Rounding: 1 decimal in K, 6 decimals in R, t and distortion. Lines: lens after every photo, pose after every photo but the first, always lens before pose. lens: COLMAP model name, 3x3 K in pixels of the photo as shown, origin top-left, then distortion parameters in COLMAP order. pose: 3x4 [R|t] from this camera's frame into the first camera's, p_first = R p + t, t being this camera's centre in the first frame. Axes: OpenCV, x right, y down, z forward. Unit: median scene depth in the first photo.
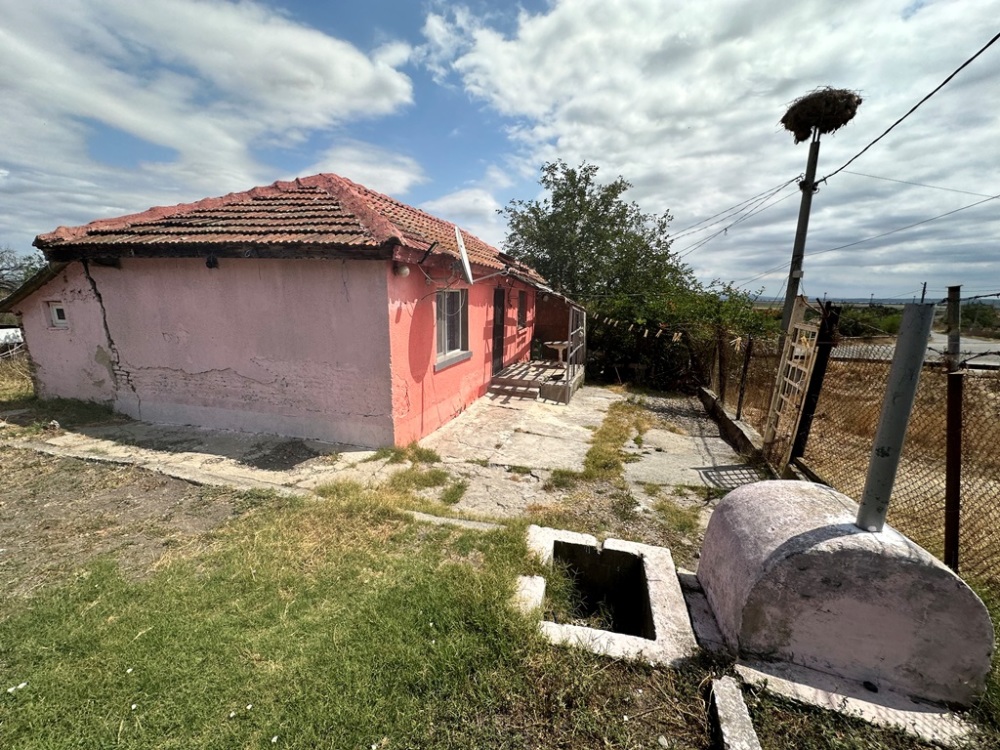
lens RADIAL K [[403.6, 0, 501.2], [0, 403.6, 378.3], [0, 0, 1]] dist [0.001005, 0.000499]
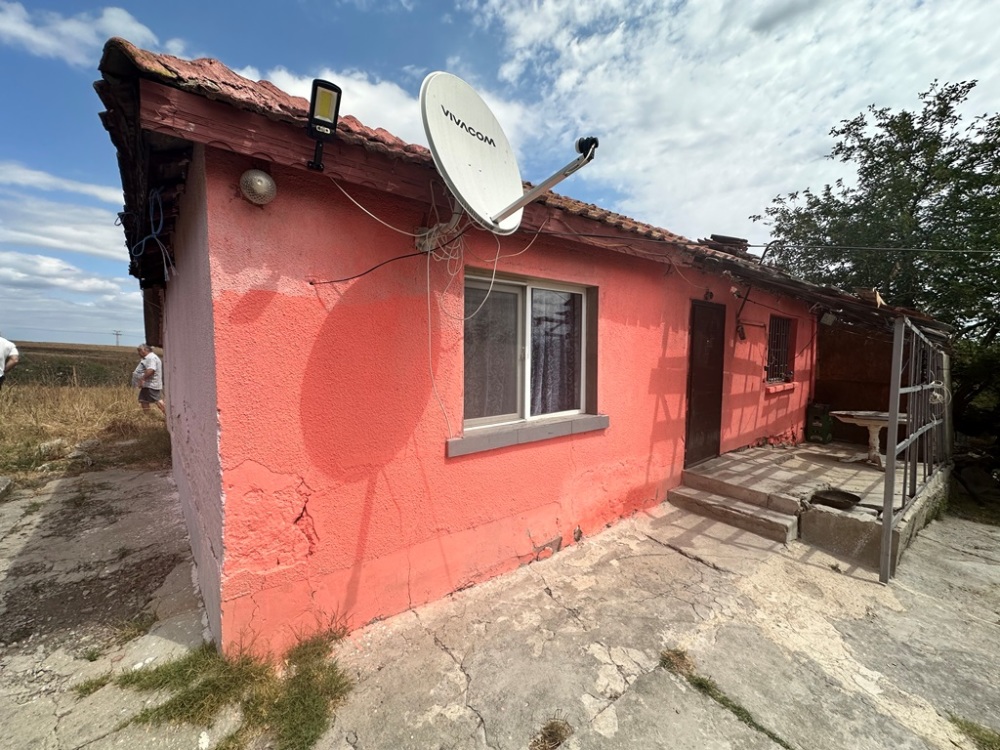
lens RADIAL K [[403.6, 0, 498.4], [0, 403.6, 369.9], [0, 0, 1]] dist [0.001005, 0.000499]
pose [[0.809223, 0.011269, -0.587394, 0.075561], [-0.107228, 0.985855, -0.128809, -0.033017], [0.577634, 0.167220, 0.798985, 0.388535]]
